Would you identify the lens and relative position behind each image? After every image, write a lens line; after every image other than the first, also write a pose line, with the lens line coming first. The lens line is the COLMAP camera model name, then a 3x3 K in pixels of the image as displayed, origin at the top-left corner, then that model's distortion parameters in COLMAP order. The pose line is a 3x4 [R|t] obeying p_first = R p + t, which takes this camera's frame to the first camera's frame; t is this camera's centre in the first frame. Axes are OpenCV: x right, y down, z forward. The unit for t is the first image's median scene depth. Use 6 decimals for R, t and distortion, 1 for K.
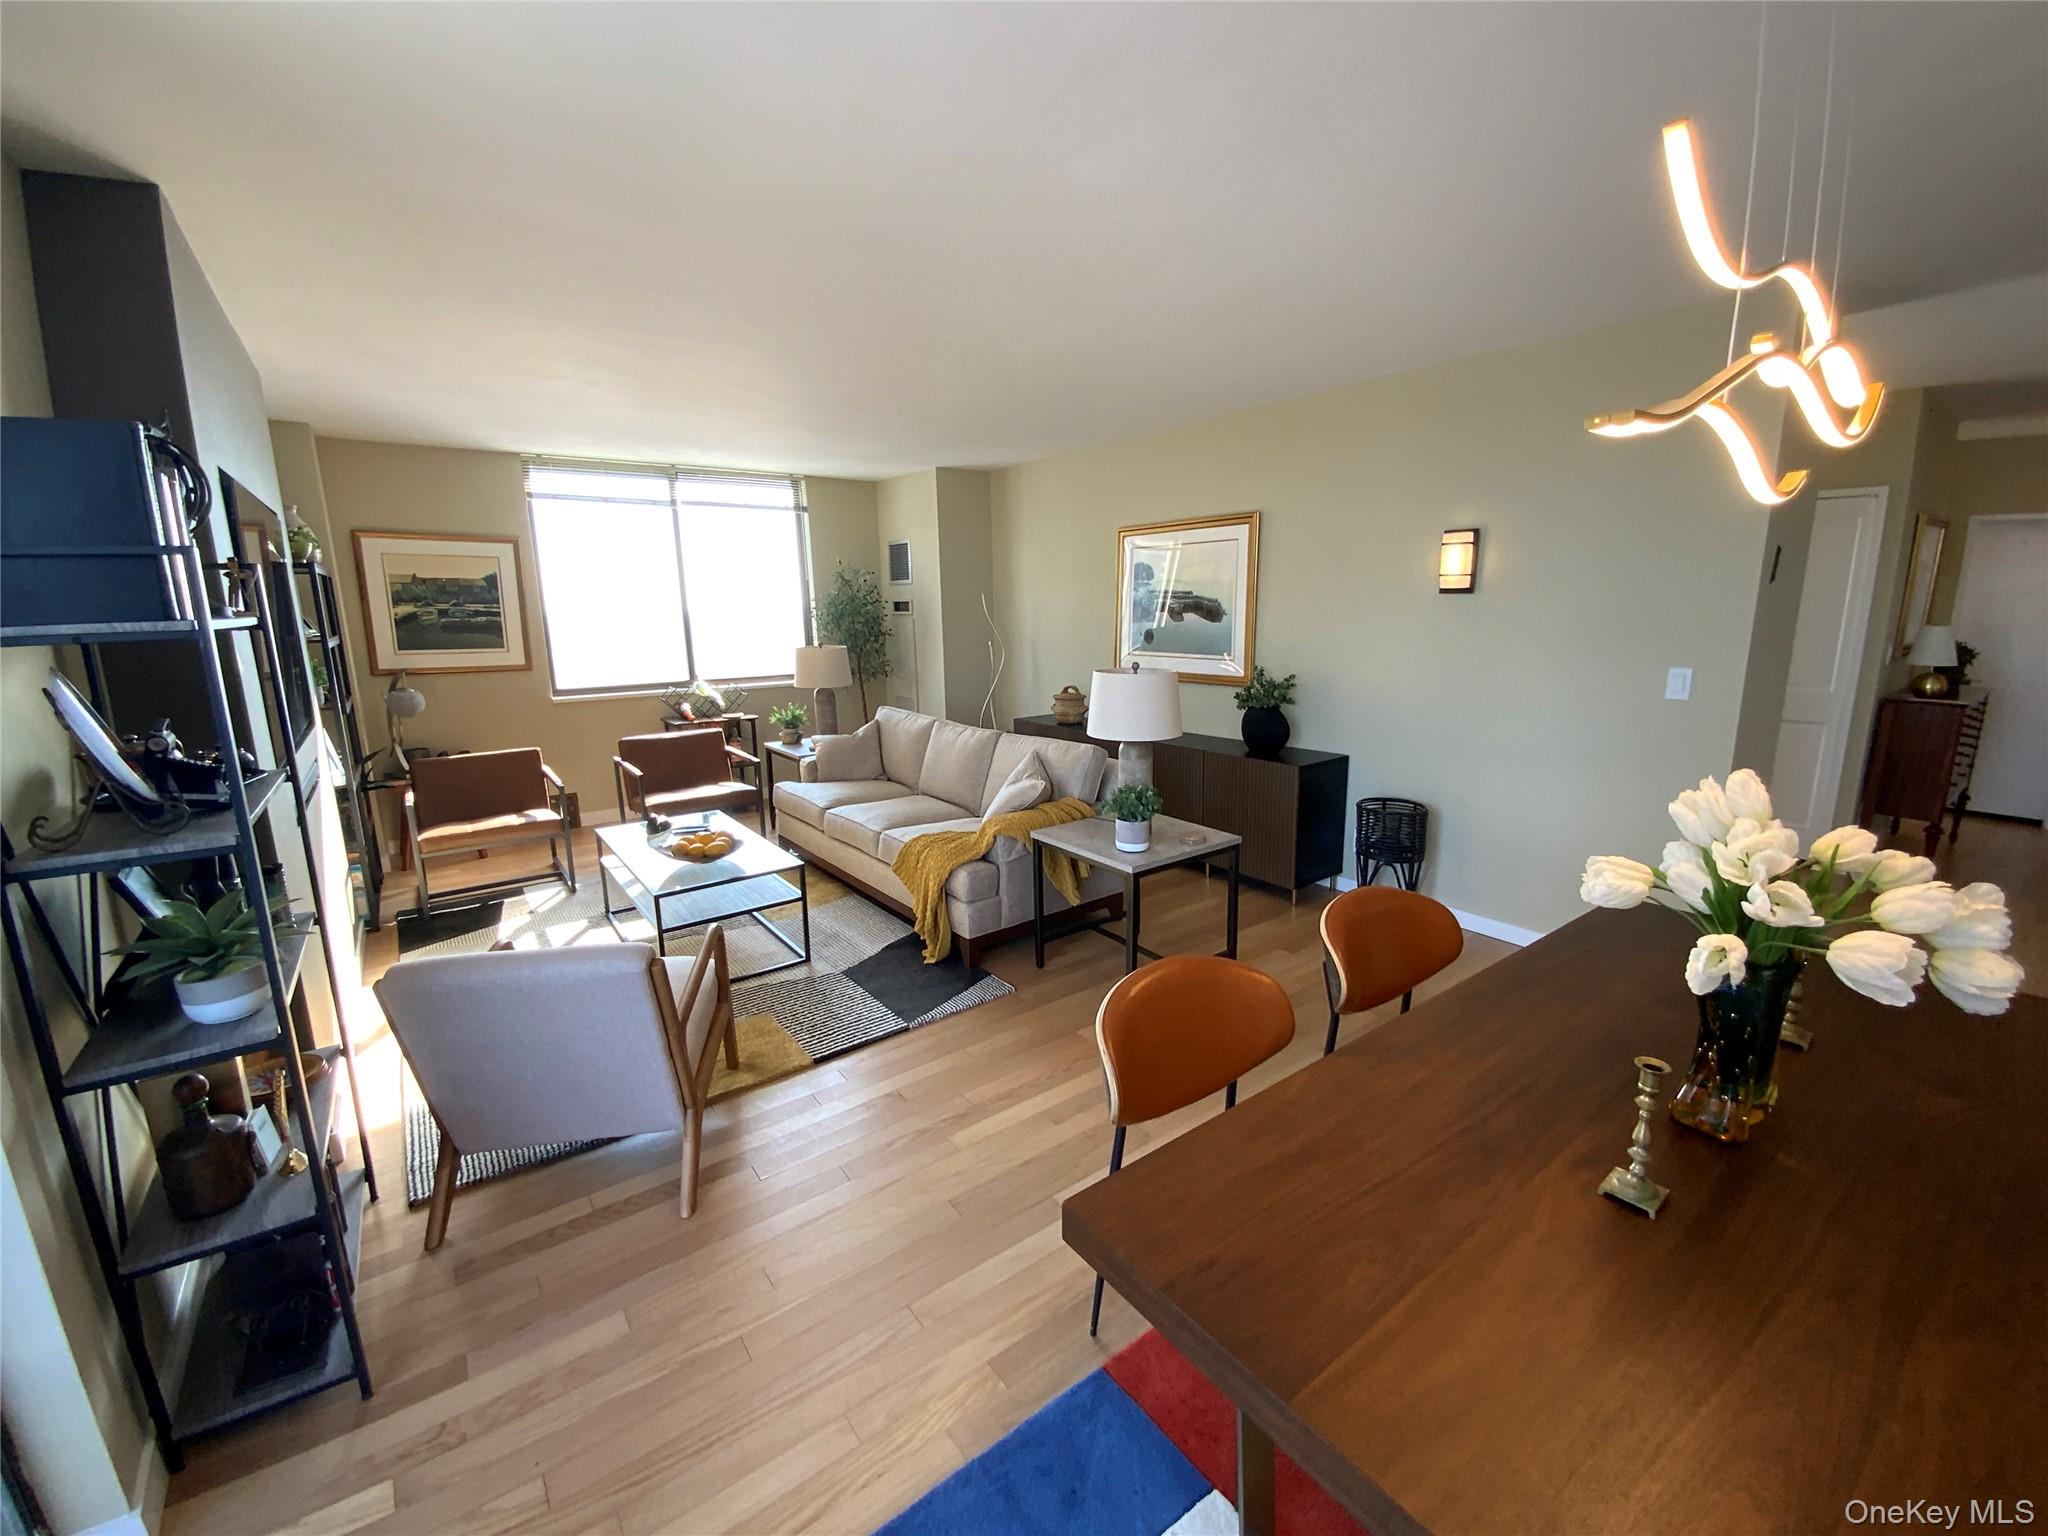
lens RADIAL K [[826.6, 0, 1018.2], [0, 826.6, 771.2], [0, 0, 1]] dist [0.019697, -0.021543]
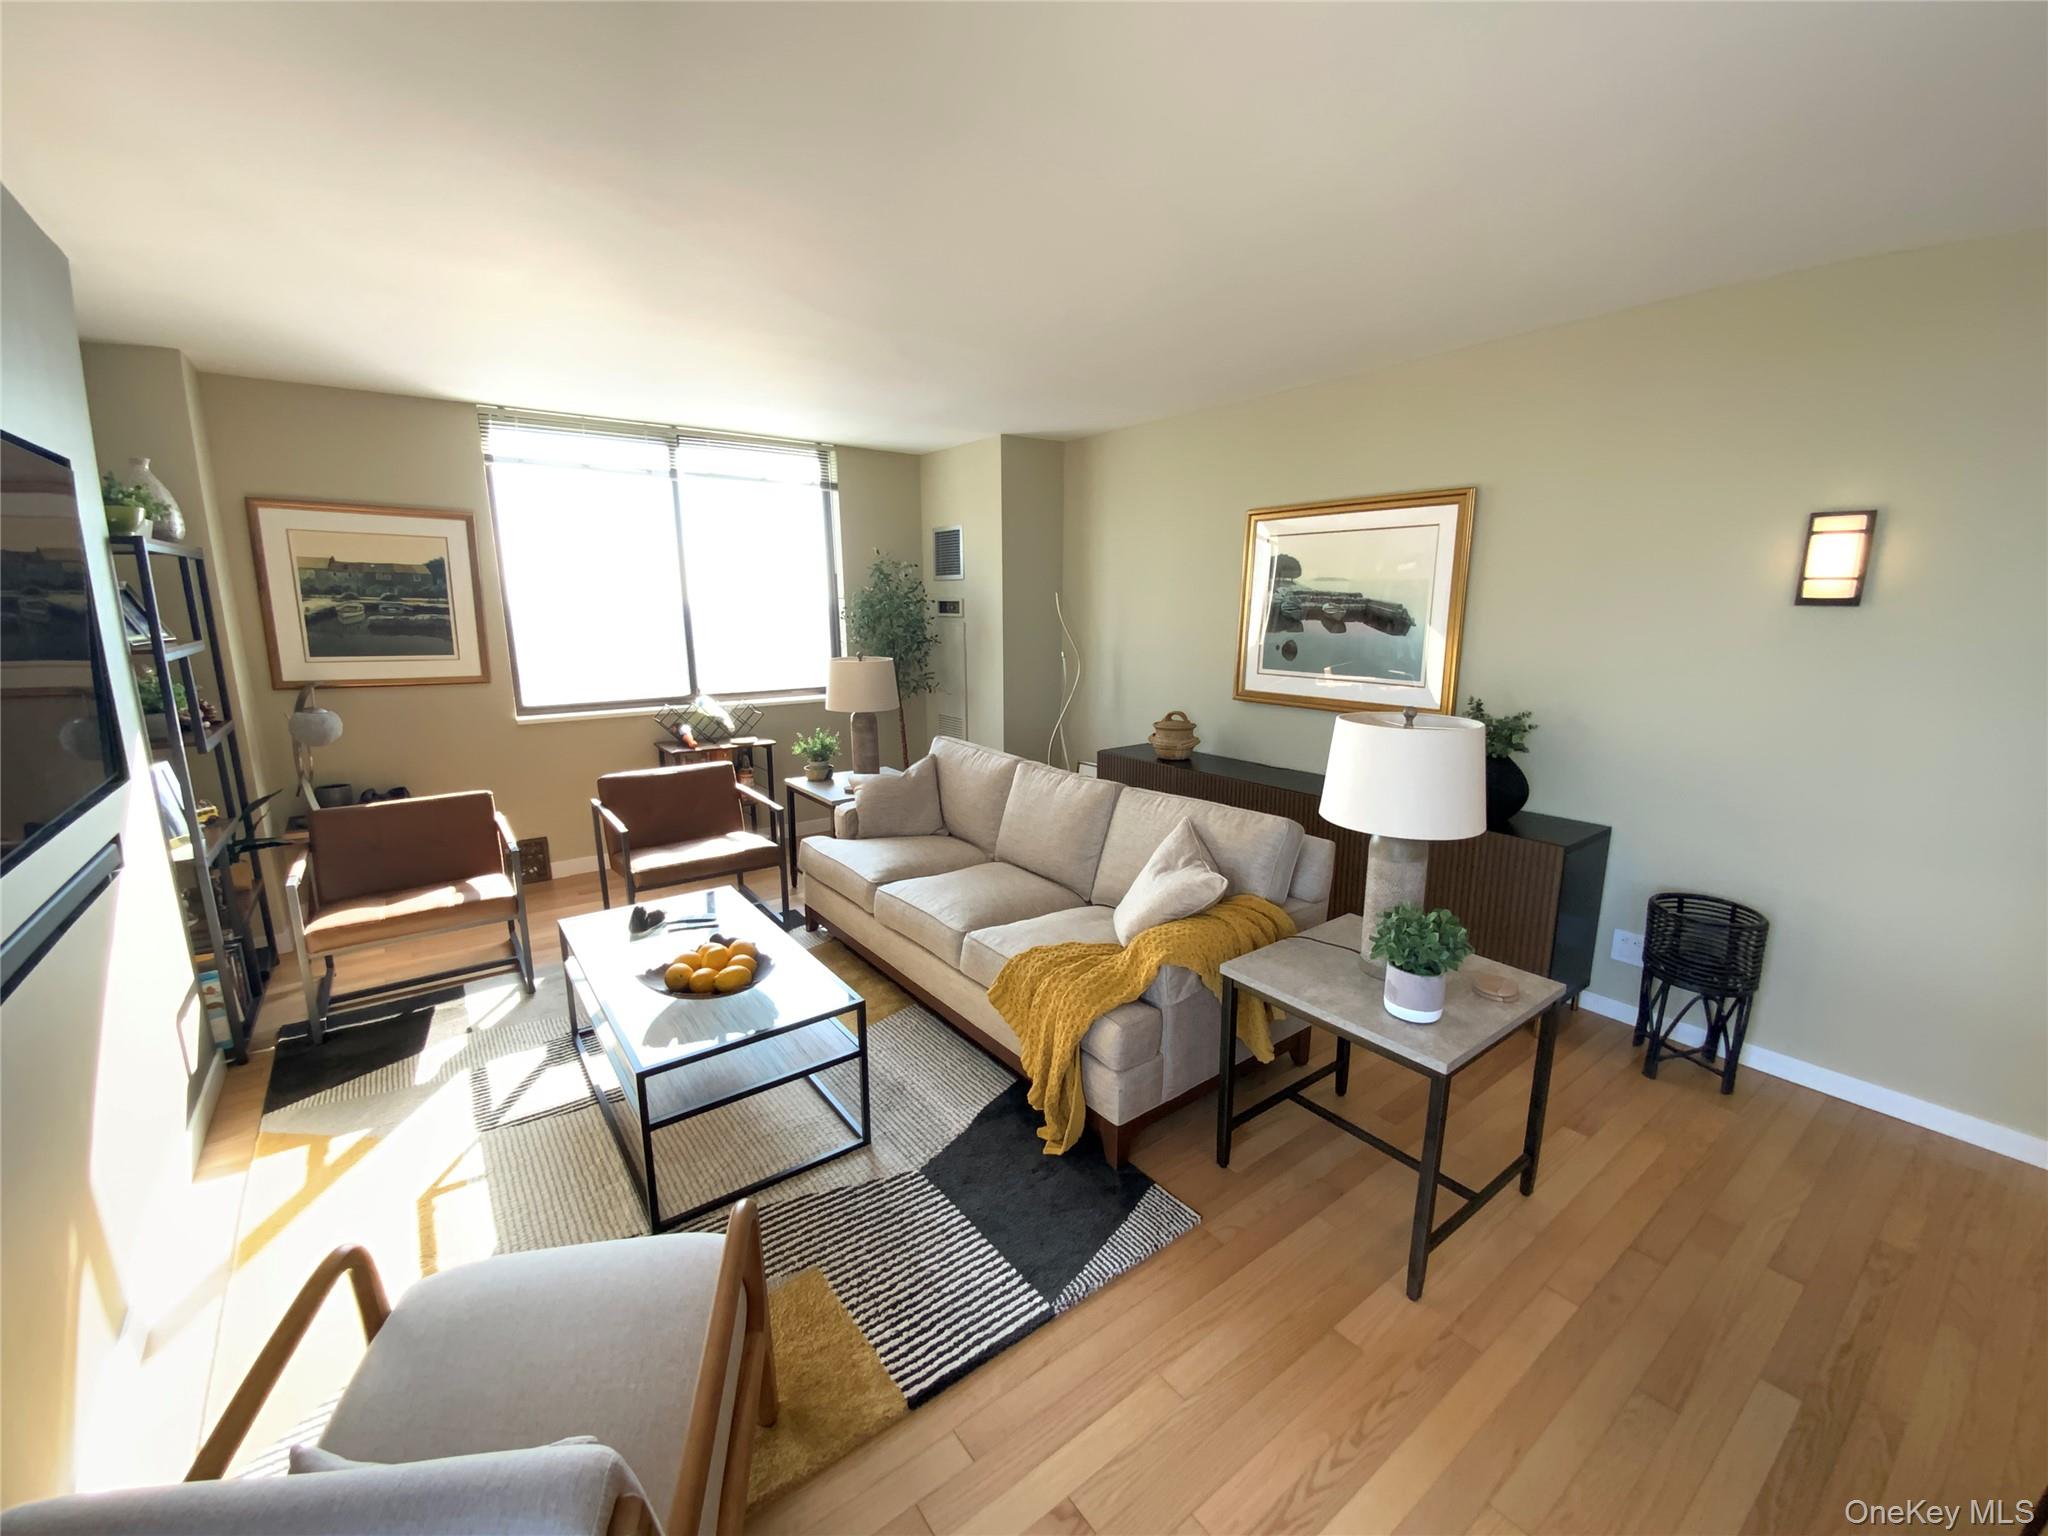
lens RADIAL K [[836.3, 0, 1021.0], [0, 836.3, 774.6], [0, 0, 1]] dist [0.002448, -0.000039]
pose [[0.999892, 0.013977, 0.004573, -0.104354], [-0.013996, 0.999893, 0.004306, -0.054554], [-0.004513, -0.004370, 0.999980, 0.247693]]
